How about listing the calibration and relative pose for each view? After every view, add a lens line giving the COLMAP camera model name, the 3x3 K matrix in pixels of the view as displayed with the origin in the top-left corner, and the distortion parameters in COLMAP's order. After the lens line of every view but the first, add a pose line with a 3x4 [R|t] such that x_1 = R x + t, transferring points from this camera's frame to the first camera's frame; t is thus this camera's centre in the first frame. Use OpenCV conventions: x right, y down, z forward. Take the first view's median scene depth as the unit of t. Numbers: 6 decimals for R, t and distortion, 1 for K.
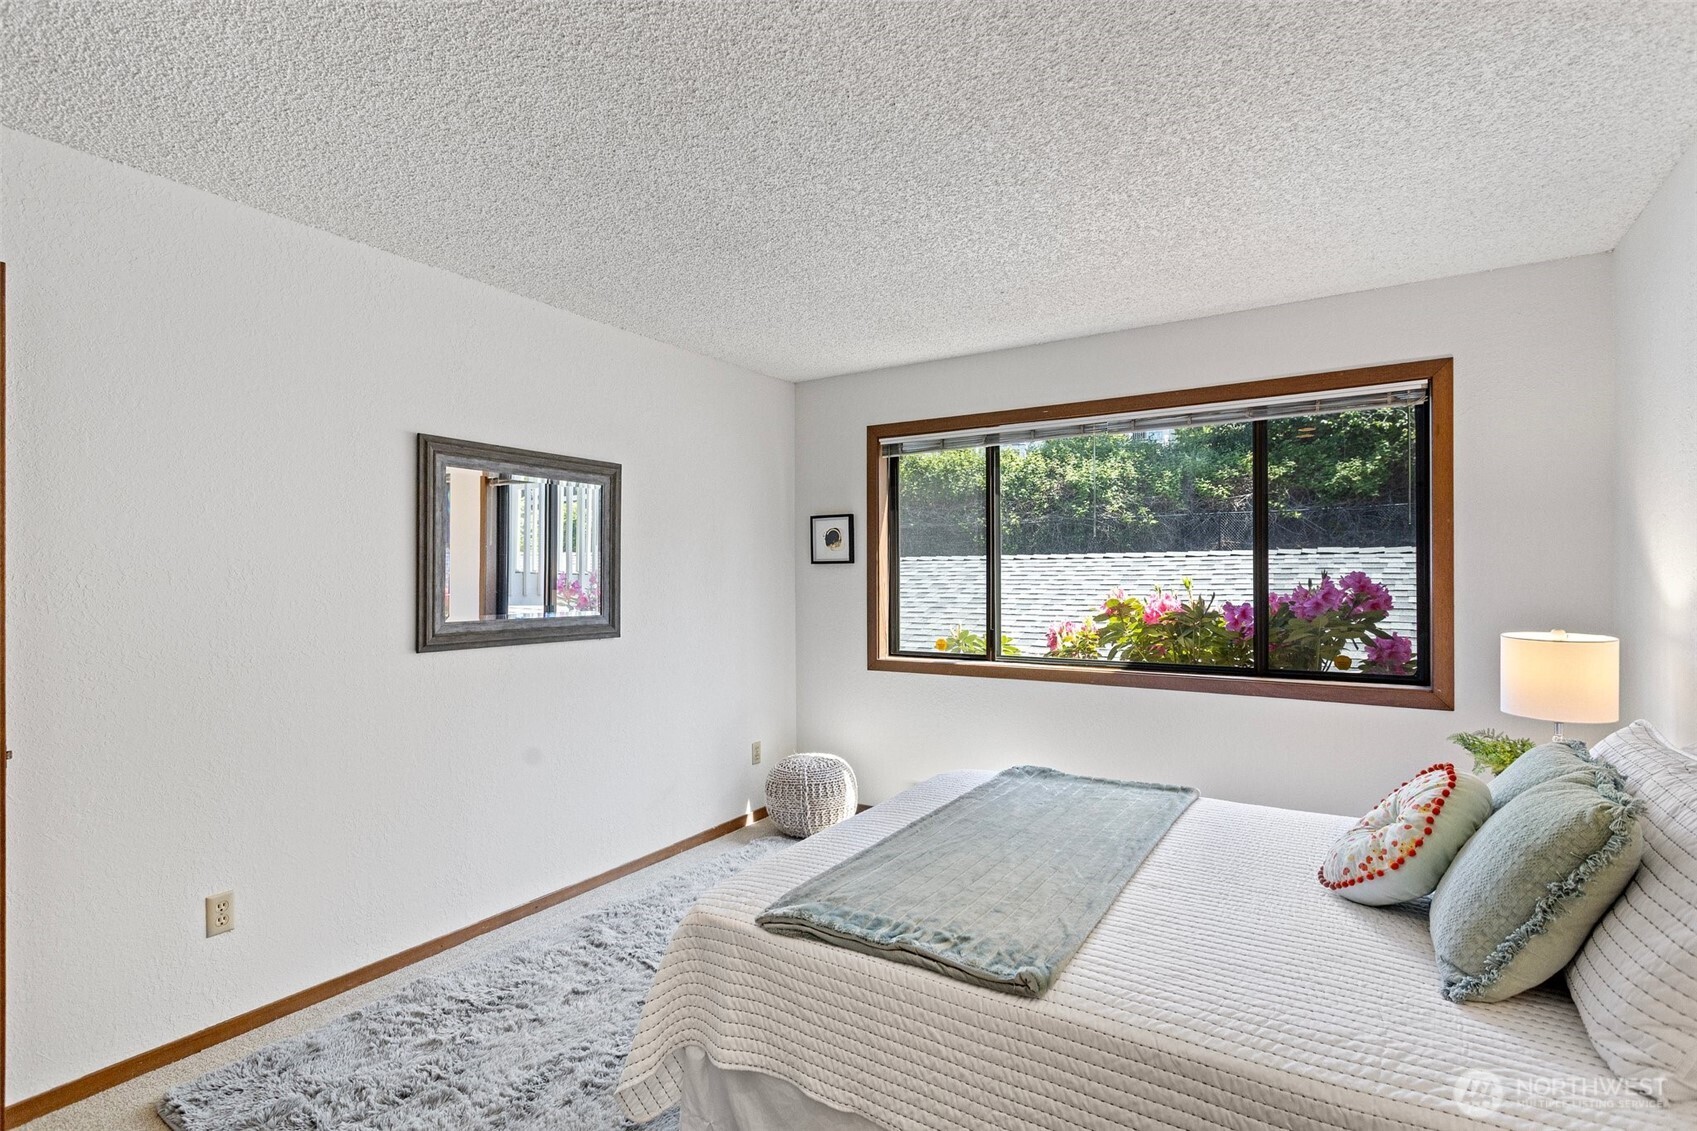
lens RADIAL K [[832.9, 0, 845.8], [0, 832.9, 575.5], [0, 0, 1]] dist [0.003048, 0.000235]
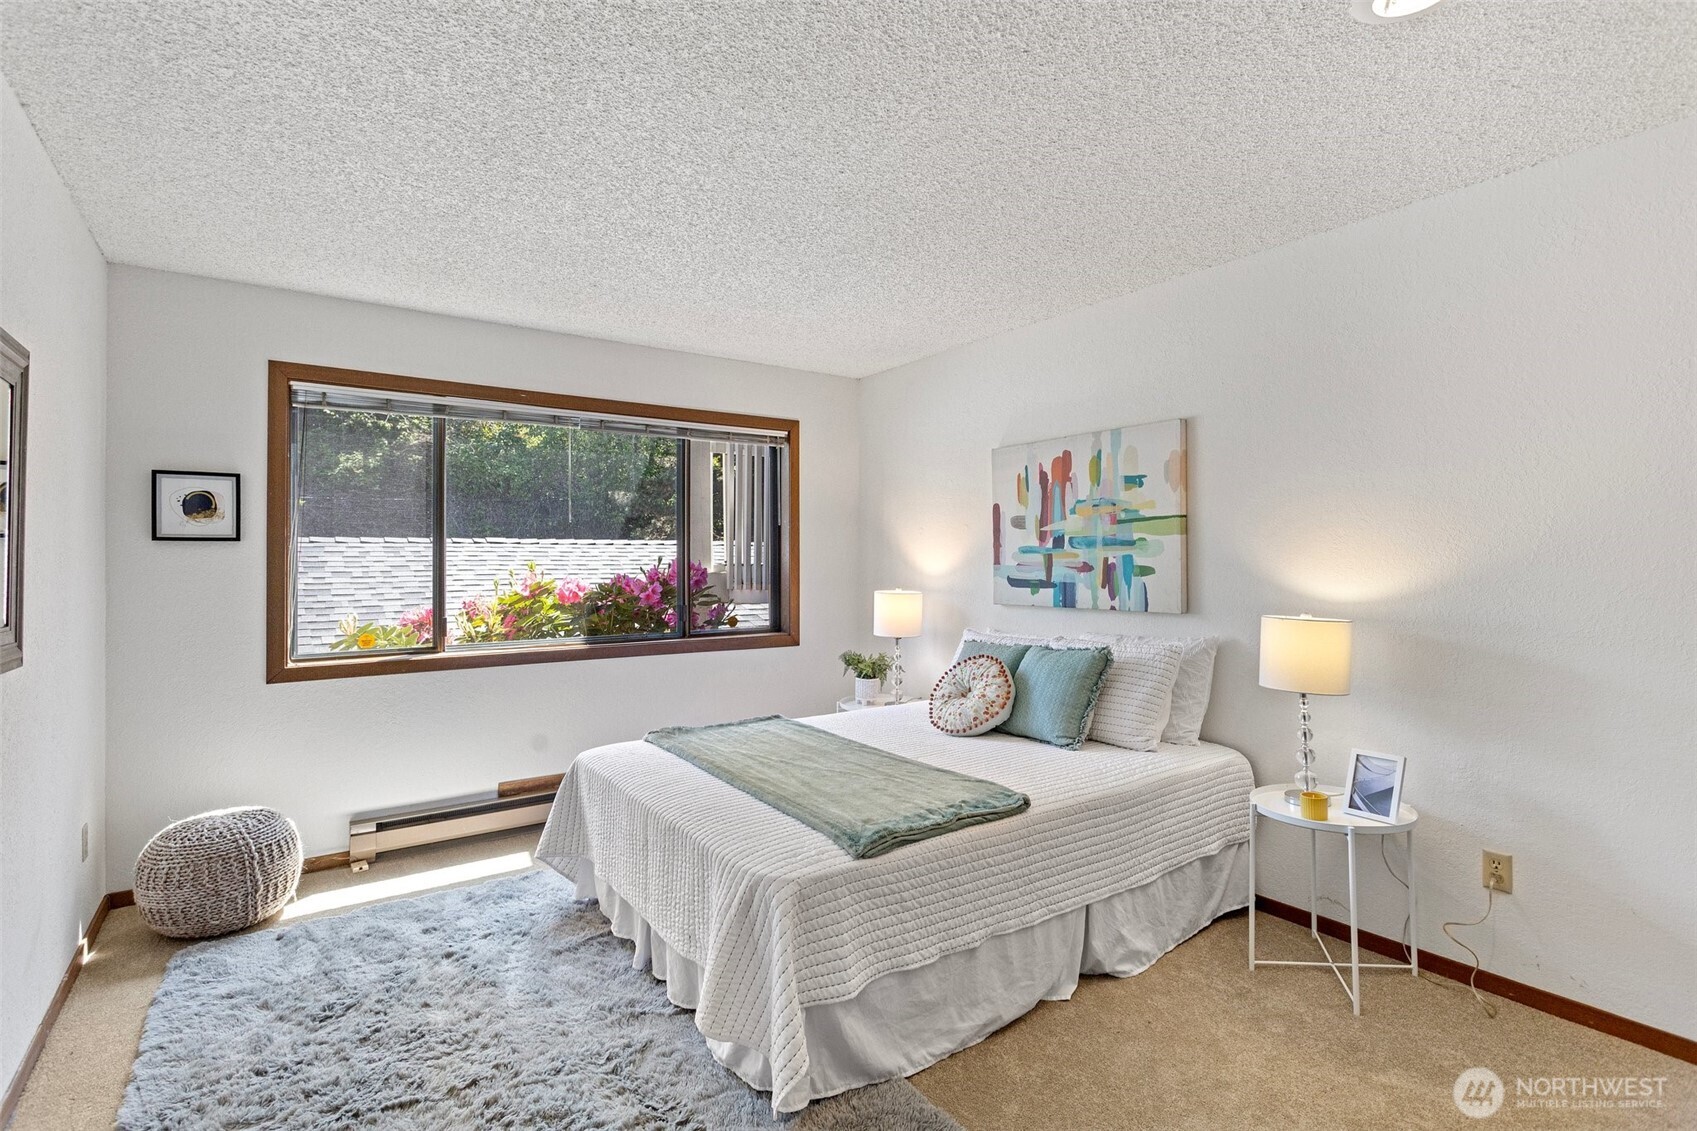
lens RADIAL K [[811.0, 0, 849.3], [0, 811.0, 559.6], [0, 0, 1]] dist [0.003235, 0.000190]
pose [[0.367571, 0.003617, 0.929989, -0.482736], [0.003469, 0.999980, -0.005261, 0.007061], [-0.929989, 0.005160, 0.367551, 0.254081]]
